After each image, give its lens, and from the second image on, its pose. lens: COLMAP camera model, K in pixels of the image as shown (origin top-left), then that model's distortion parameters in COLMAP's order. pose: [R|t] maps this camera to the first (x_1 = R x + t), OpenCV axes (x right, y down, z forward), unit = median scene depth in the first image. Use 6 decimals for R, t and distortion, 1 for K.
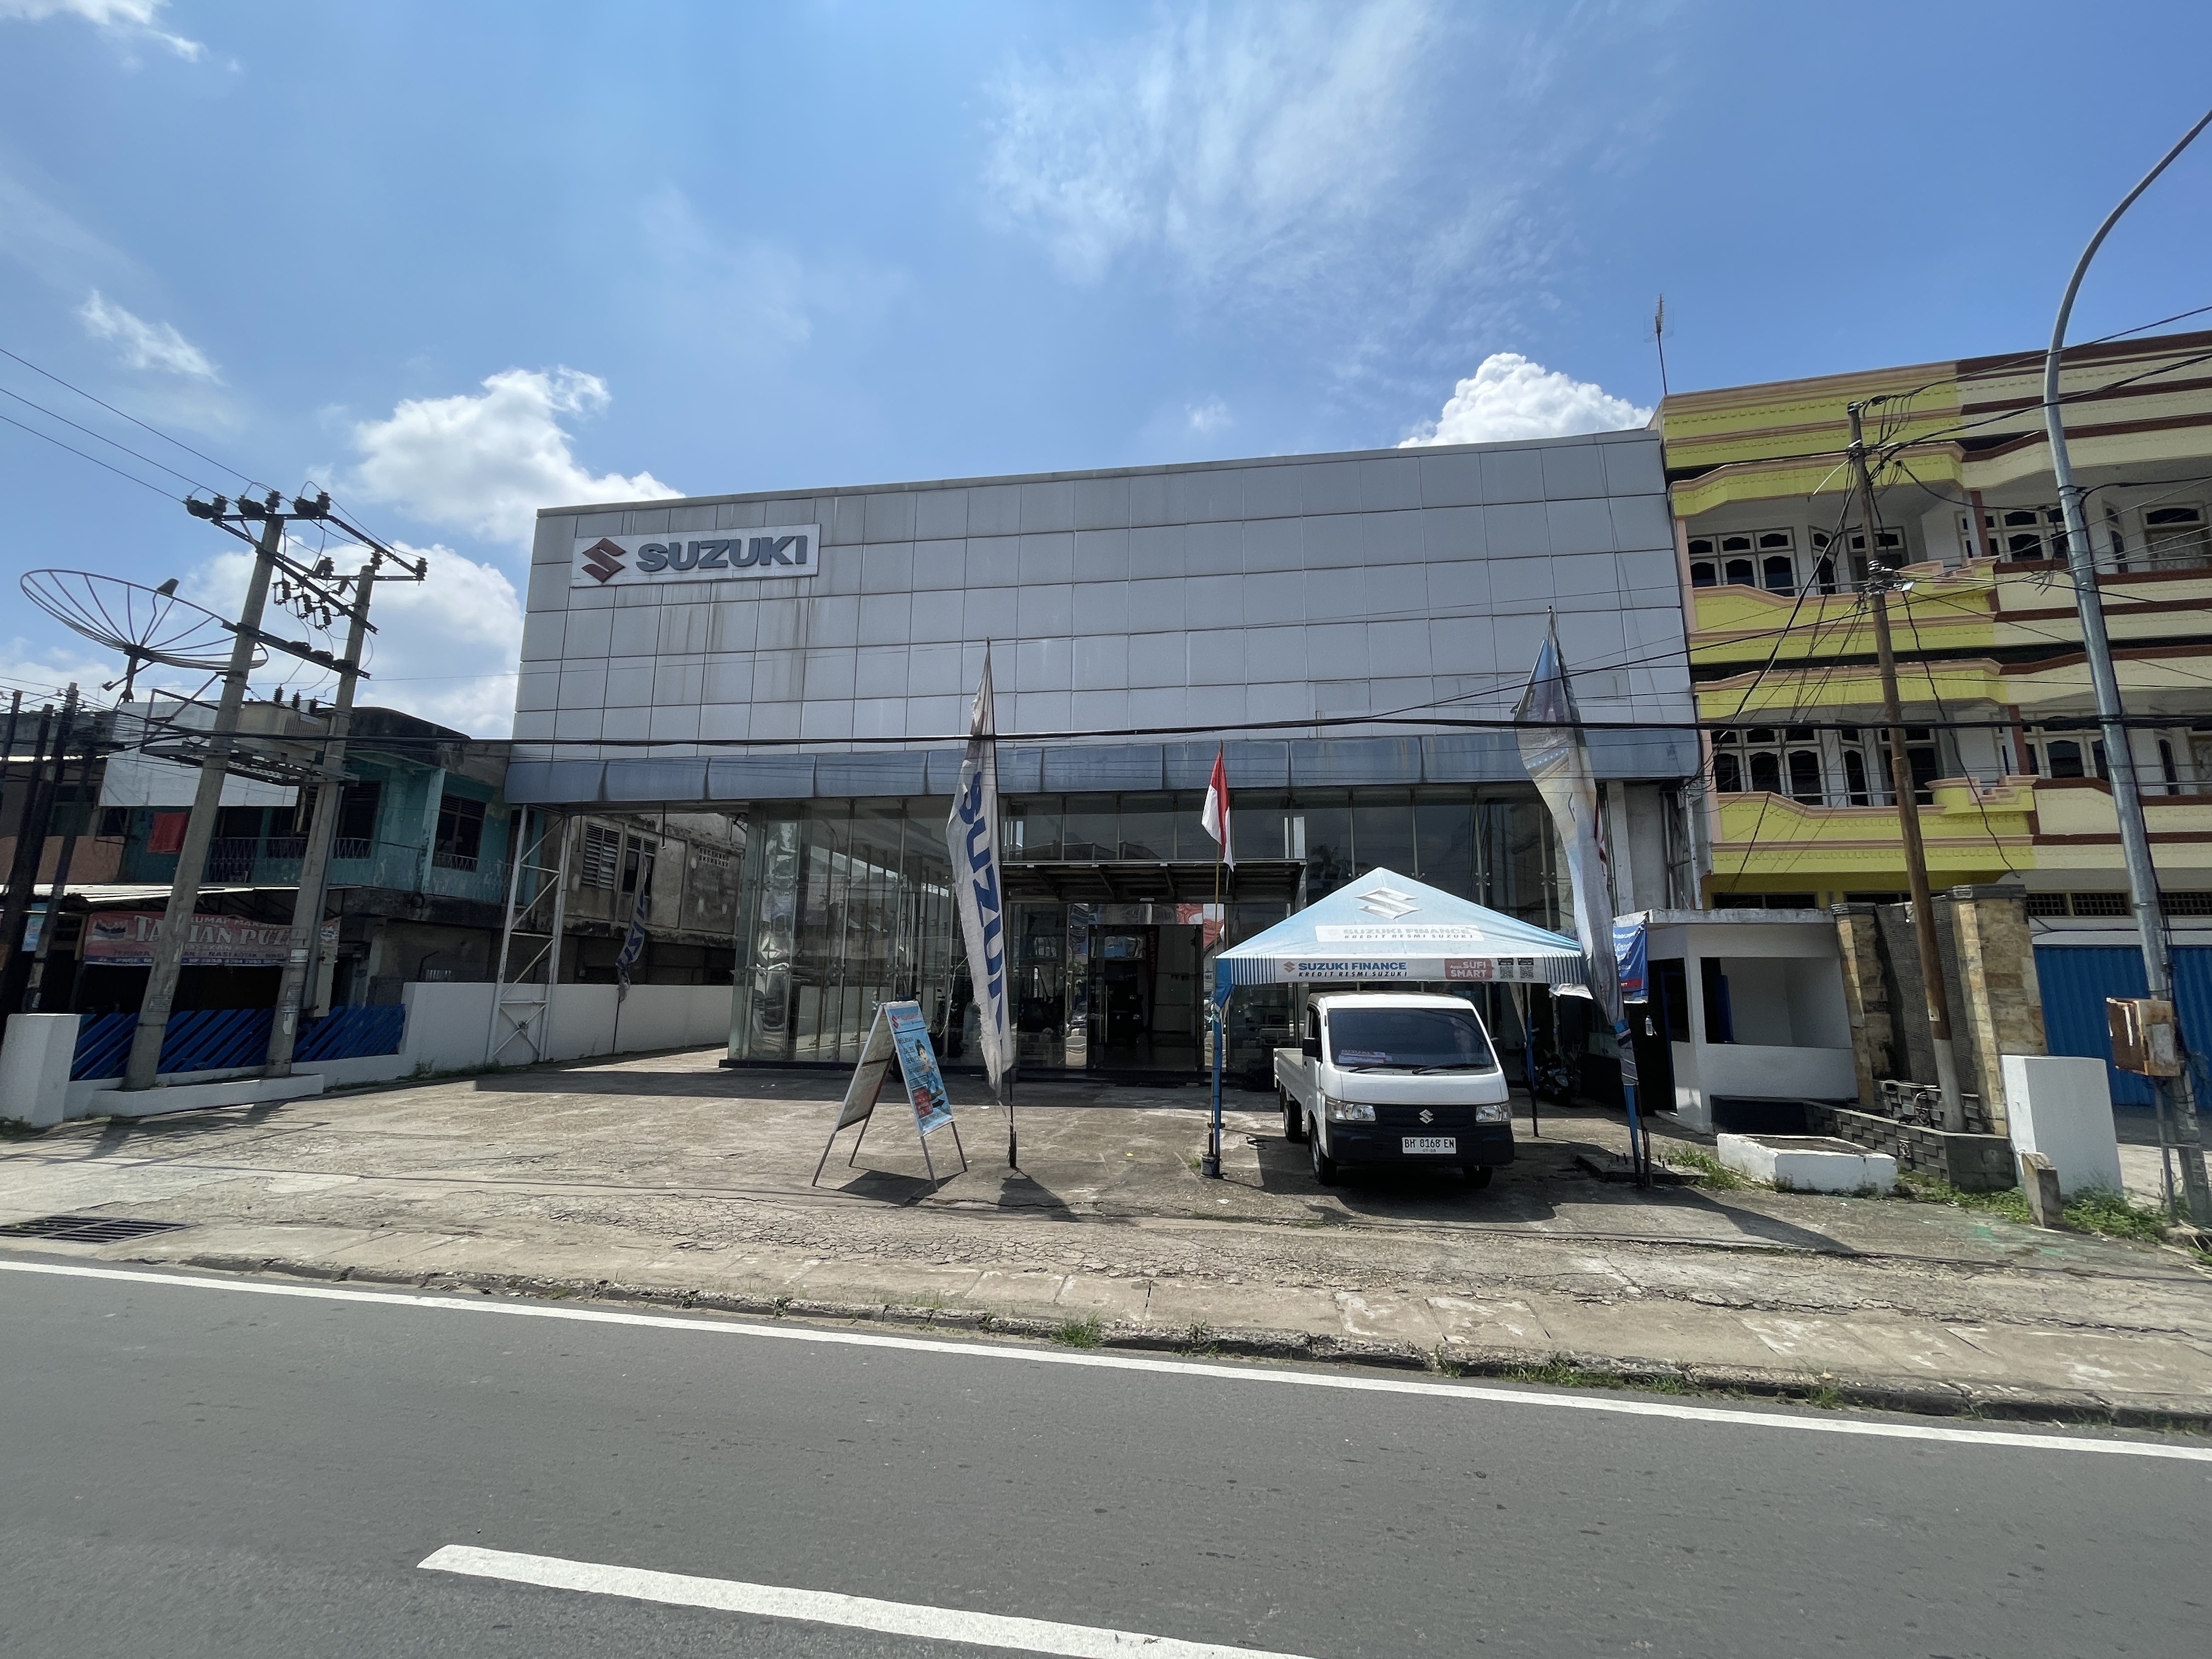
lens RADIAL K [[894.2, 0, 1095.7], [0, 894.2, 822.5], [0, 0, 1]] dist [-0.003593, 0.000604]
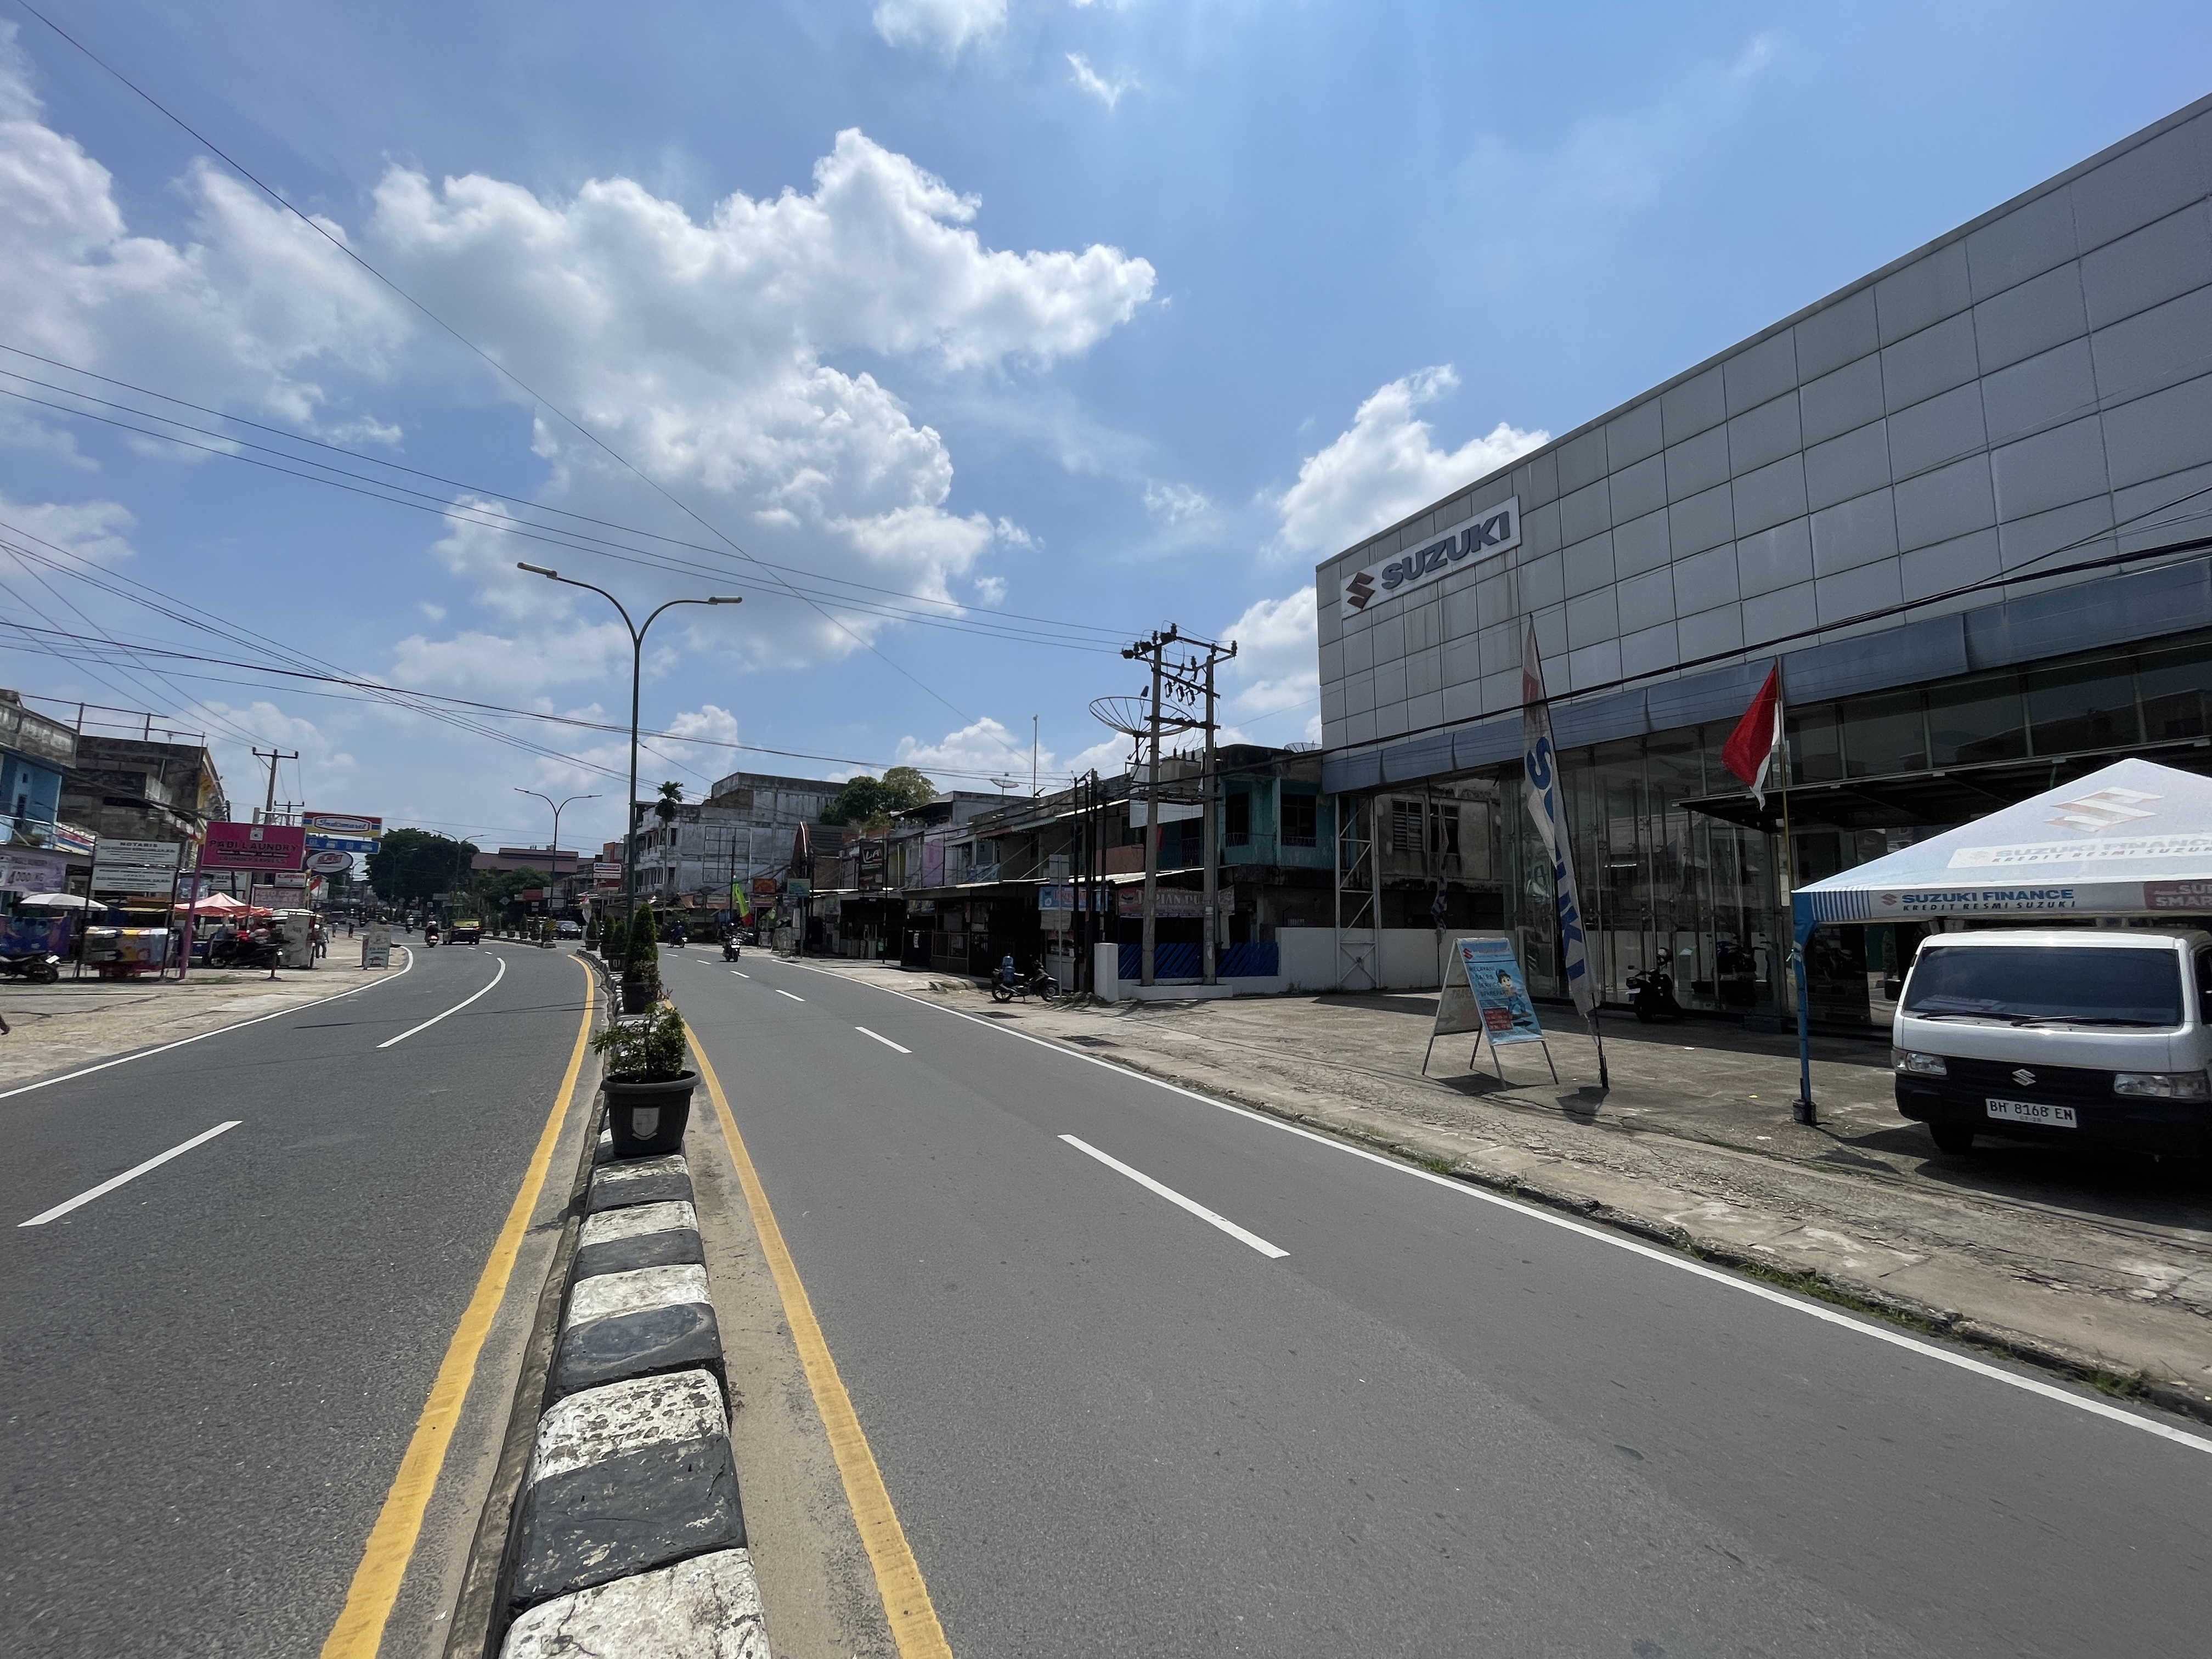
lens RADIAL K [[894.2, 0, 1095.7], [0, 894.2, 822.5], [0, 0, 1]] dist [-0.003593, 0.000604]
pose [[0.565888, -0.100269, -0.818362, 0.313425], [0.145924, 0.989088, -0.020282, -0.003999], [0.811466, -0.107941, 0.574345, -0.067452]]
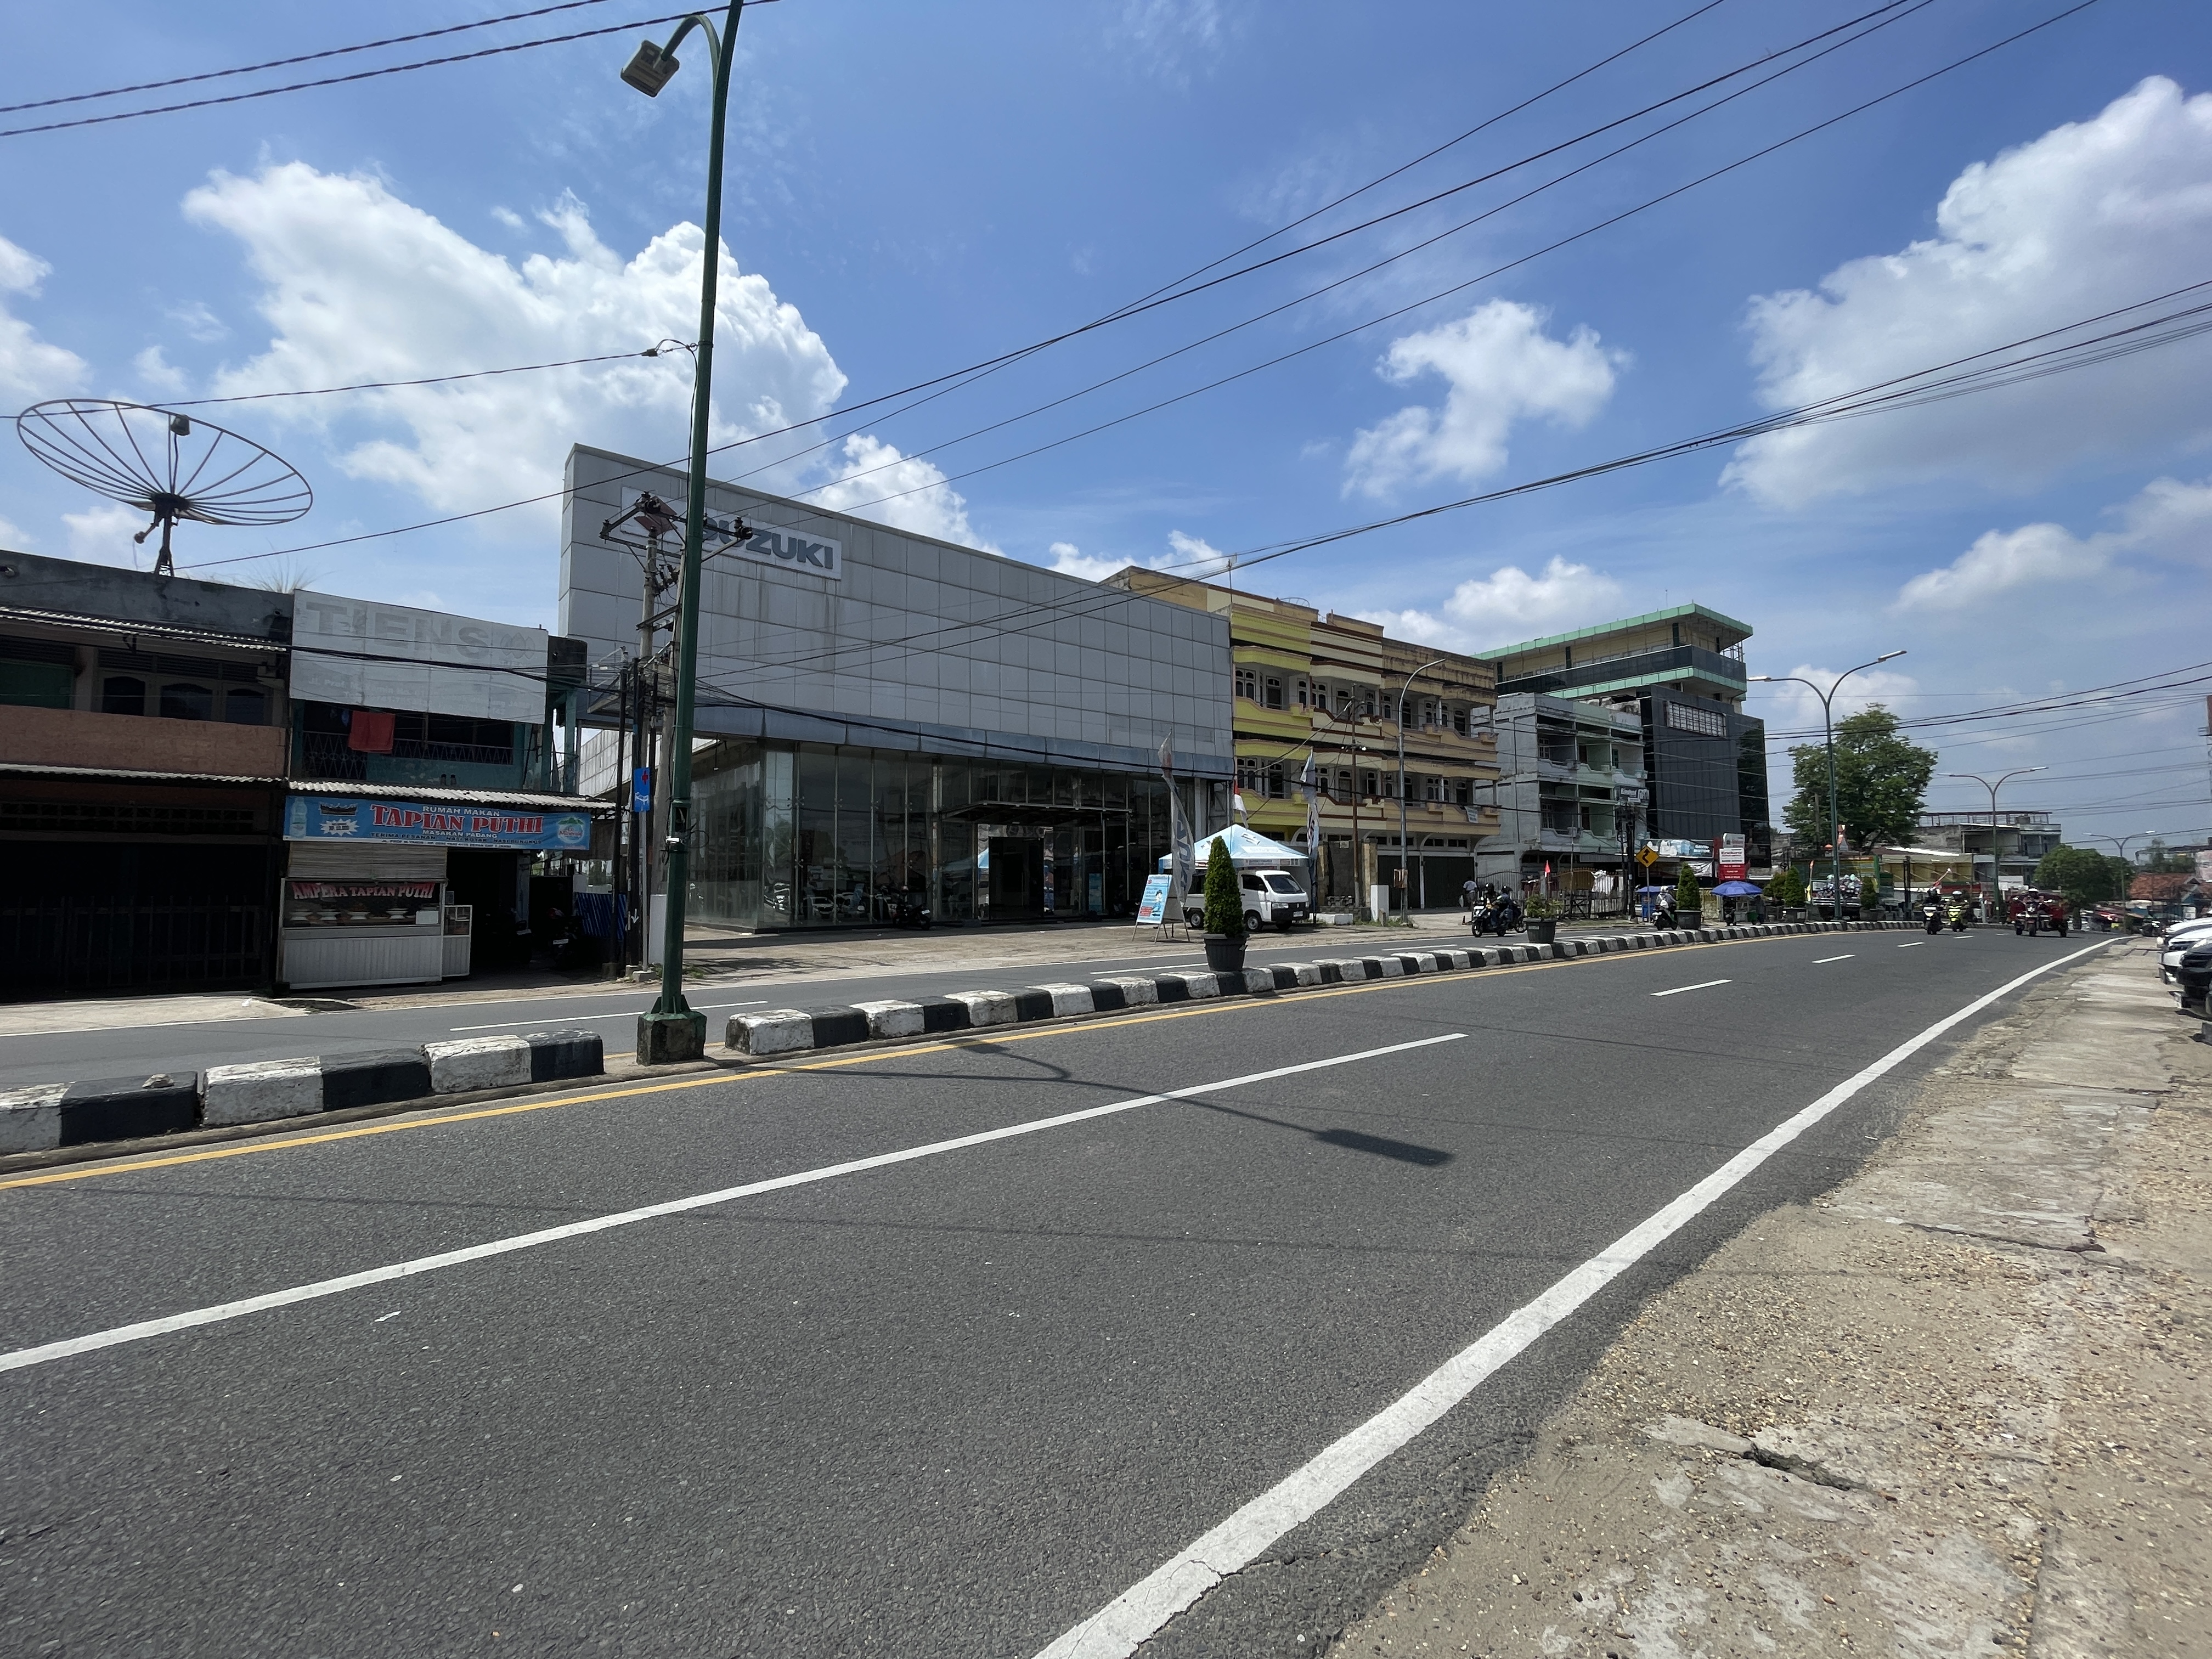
lens RADIAL K [[894.2, 0, 1095.7], [0, 894.2, 822.5], [0, 0, 1]] dist [-0.003593, 0.000604]
pose [[0.676011, 0.031722, 0.736208, -1.395162], [-0.116041, 0.991190, 0.063844, -0.054343], [-0.727697, -0.128589, 0.673737, -0.347113]]
